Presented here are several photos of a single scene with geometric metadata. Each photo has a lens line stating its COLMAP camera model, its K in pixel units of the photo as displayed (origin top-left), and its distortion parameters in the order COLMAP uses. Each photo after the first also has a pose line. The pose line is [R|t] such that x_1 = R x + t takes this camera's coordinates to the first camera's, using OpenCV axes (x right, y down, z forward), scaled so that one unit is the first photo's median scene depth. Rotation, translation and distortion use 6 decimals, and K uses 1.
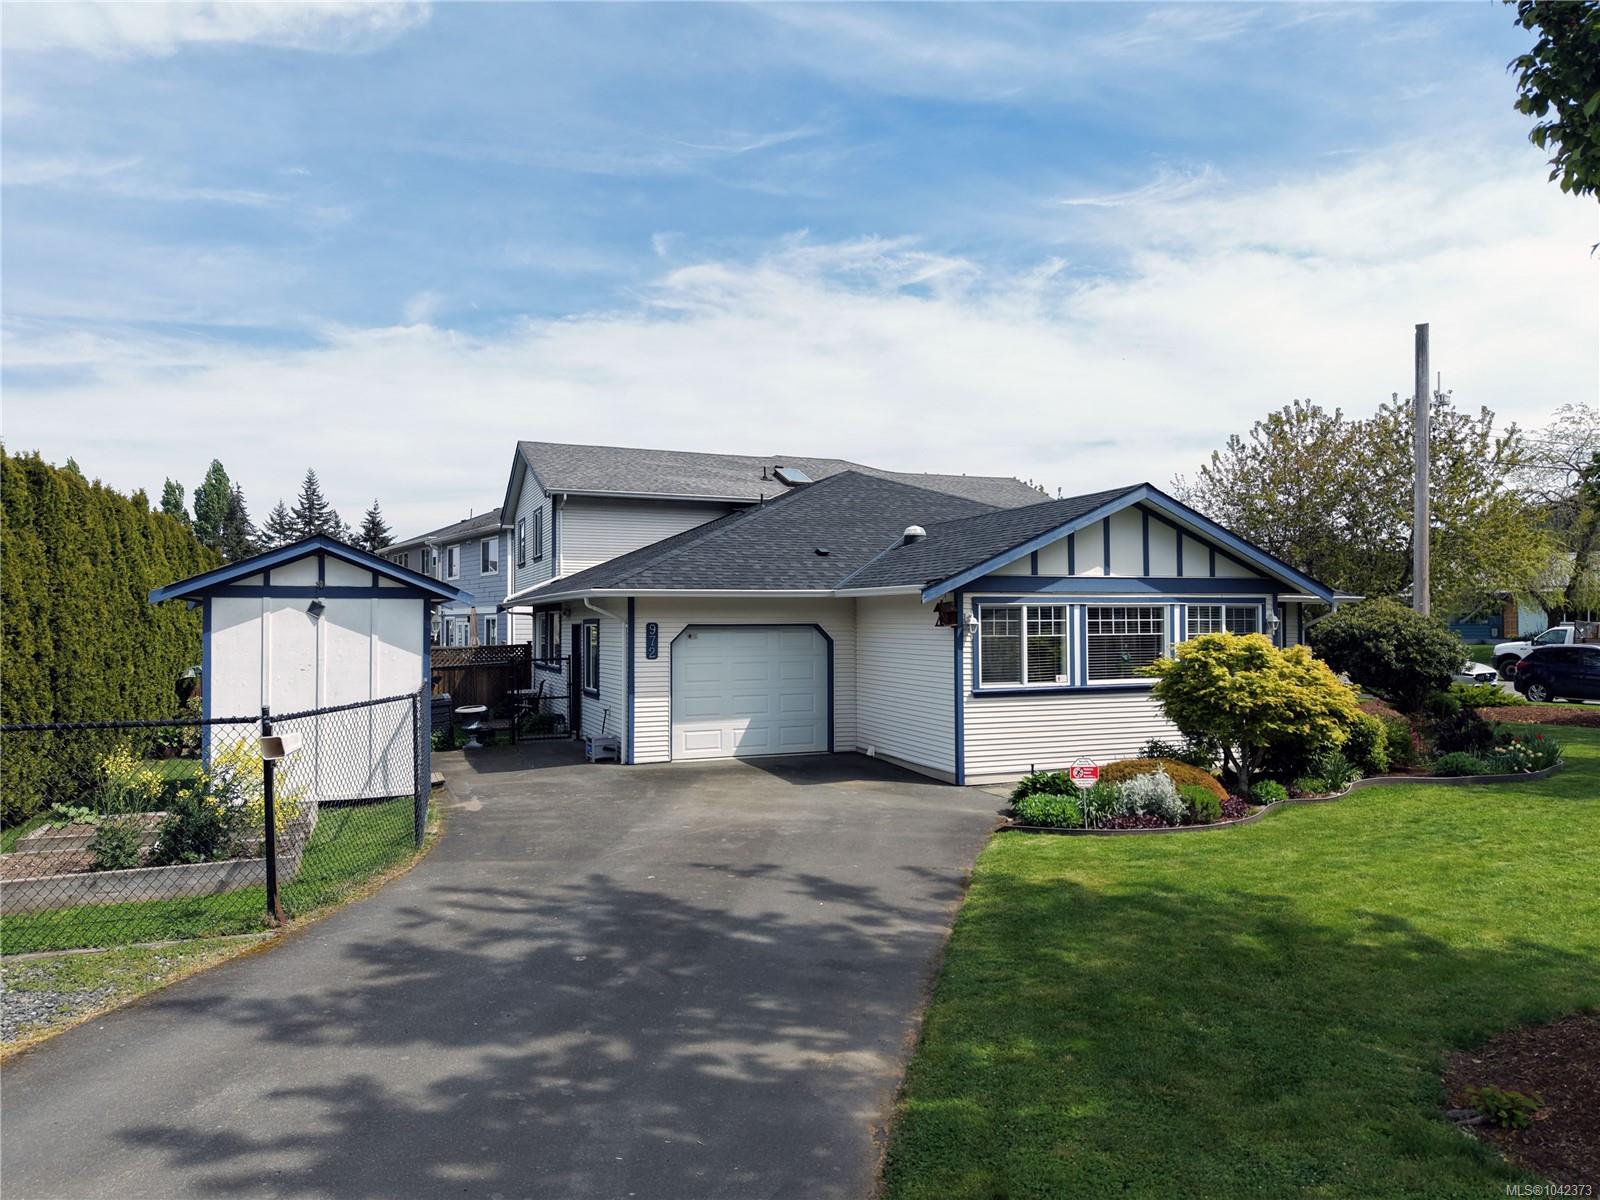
lens RADIAL K [[1072.4, 0, 791.2], [0, 1072.4, 607.5], [0, 0, 1]] dist [0.026664, -0.027123]
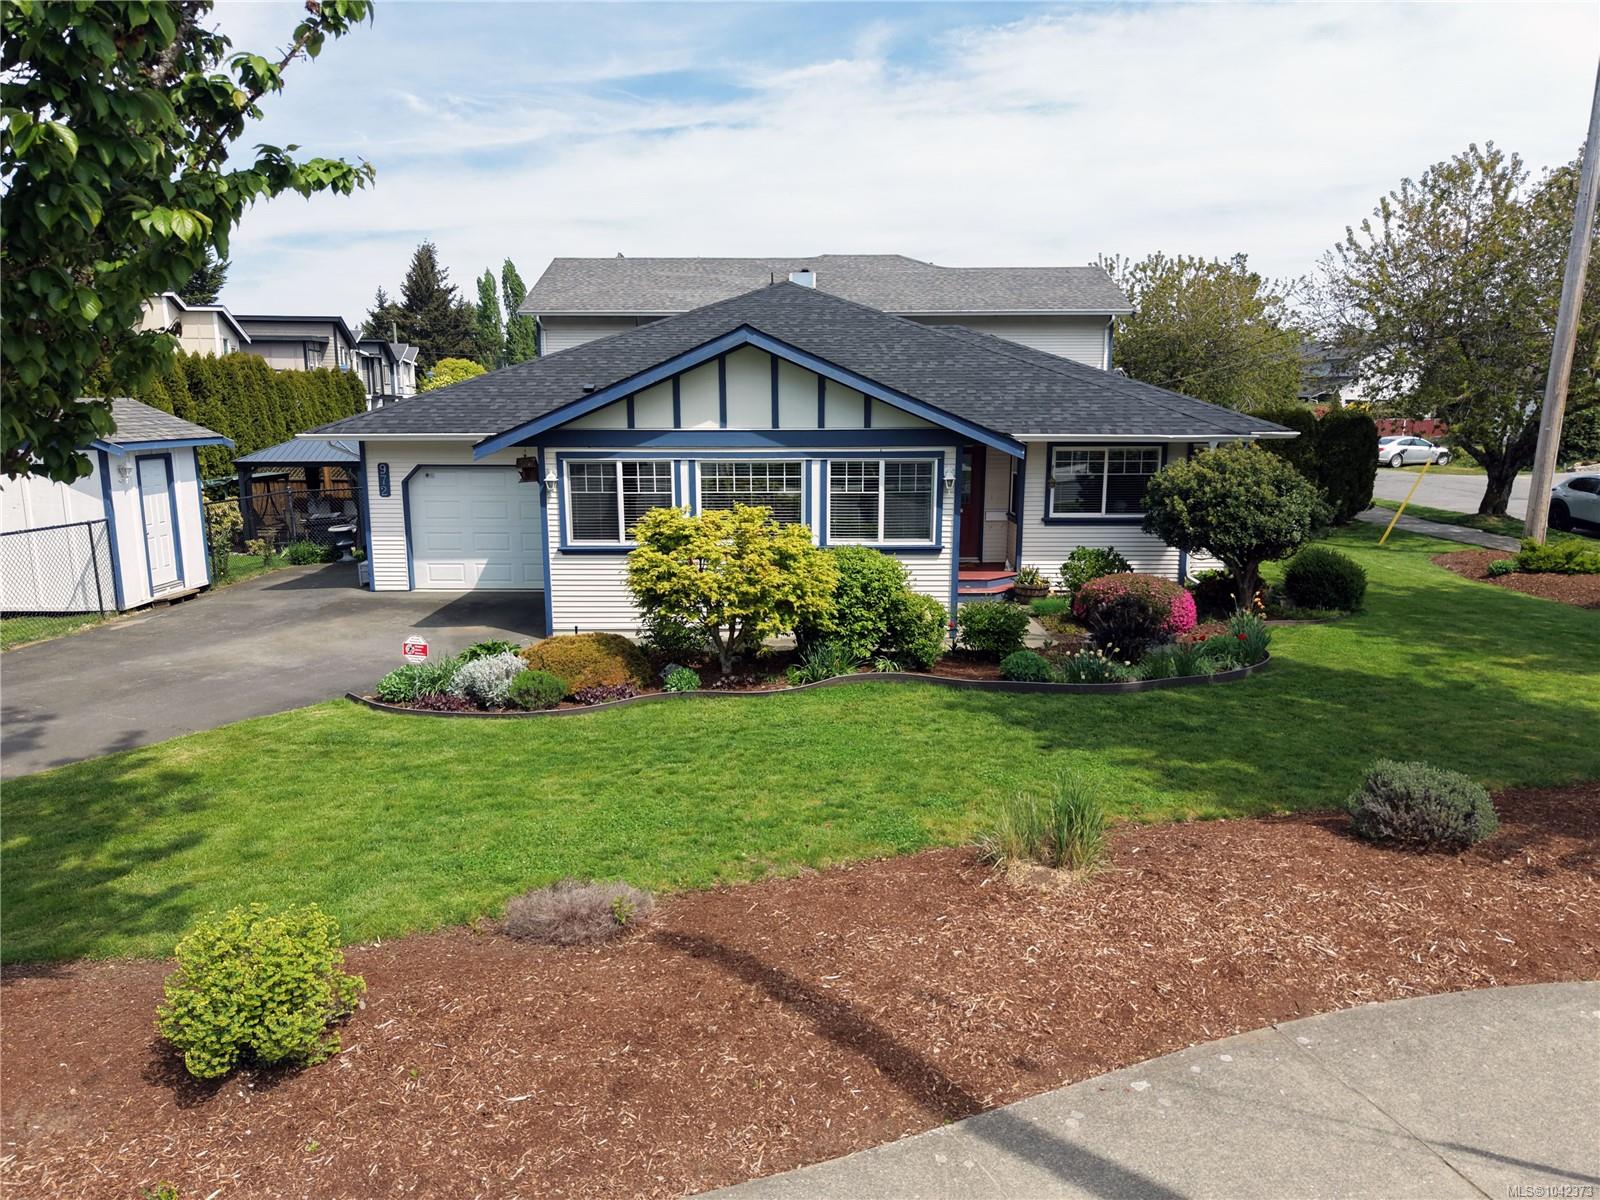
lens RADIAL K [[1072.4, 0, 788.0], [0, 1072.4, 606.9], [0, 0, 1]] dist [0.026664, -0.027123]
pose [[0.921089, 0.075656, -0.381932, 0.730683], [0.003360, 0.979358, 0.202103, -0.067166], [0.389339, -0.187438, 0.901822, 0.169599]]
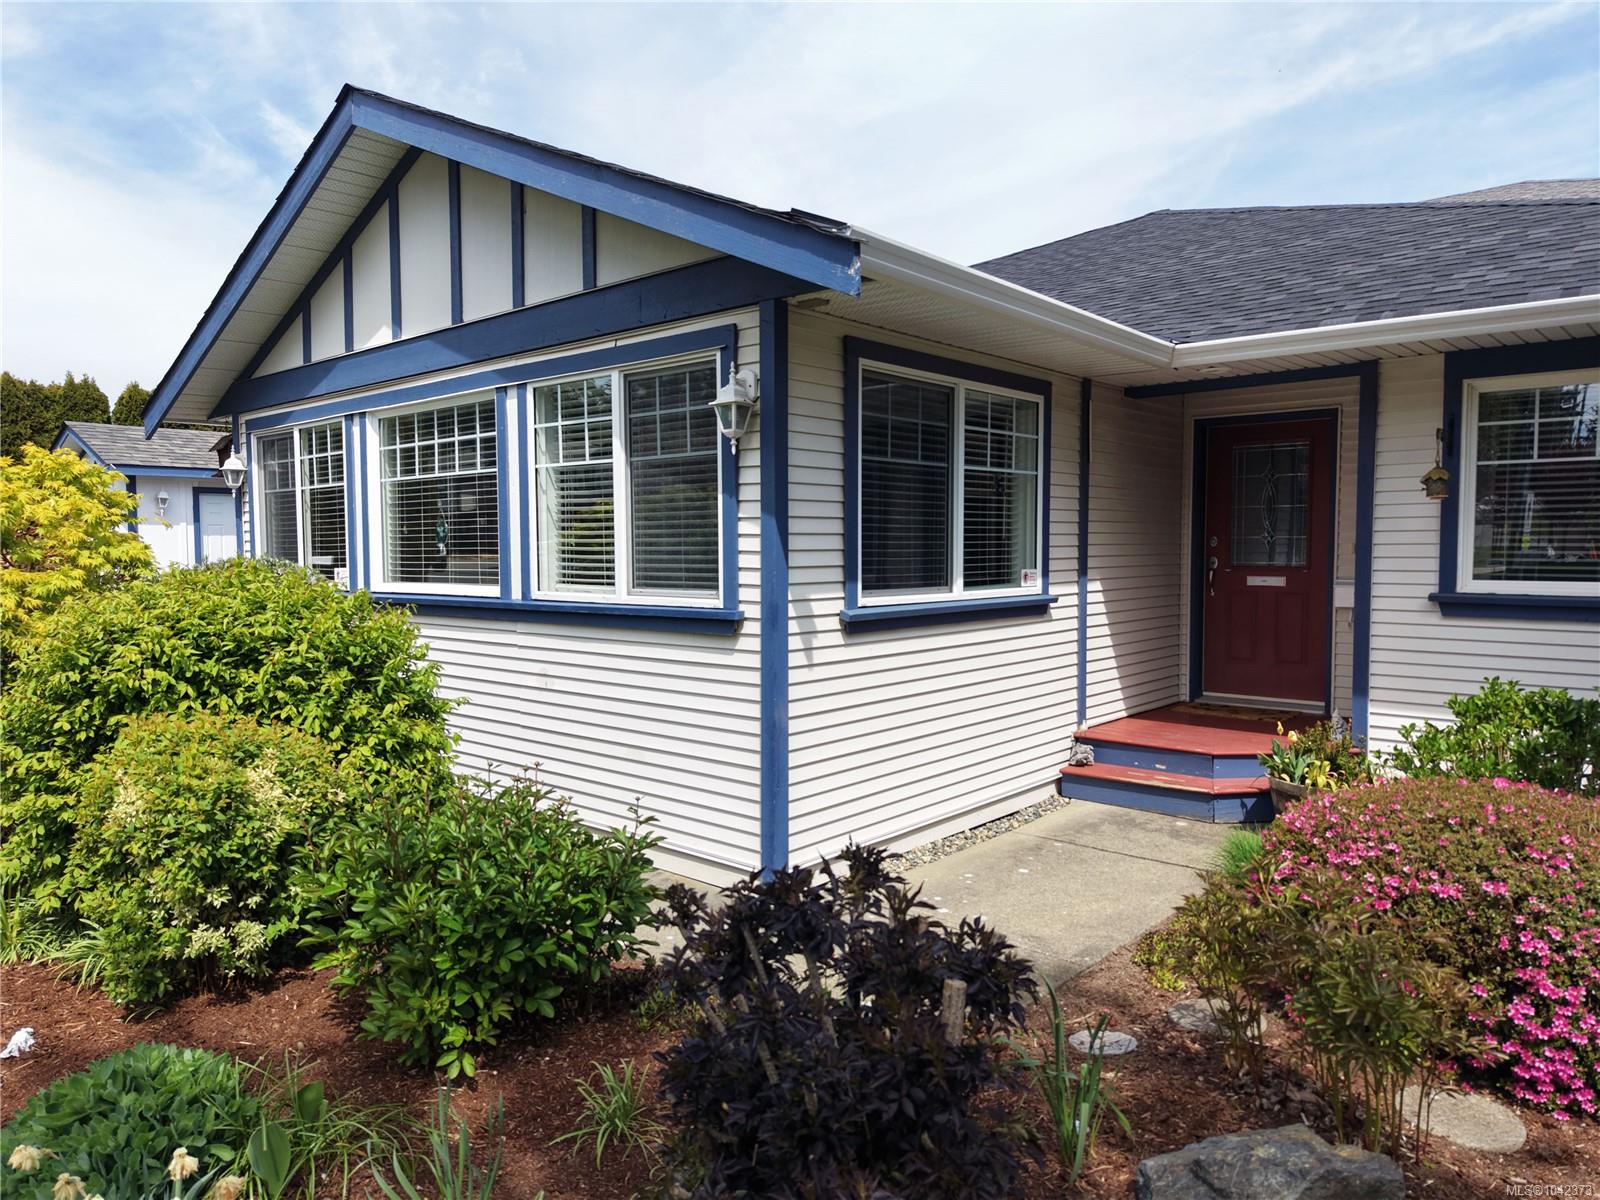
lens RADIAL K [[1072.4, 0, 791.6], [0, 1072.4, 632.5], [0, 0, 1]] dist [0.026664, -0.027123]
pose [[0.450639, 0.074696, -0.889576, 0.779196], [0.013491, 0.995810, 0.090451, 0.051578], [0.892604, -0.052762, 0.447743, 0.971705]]
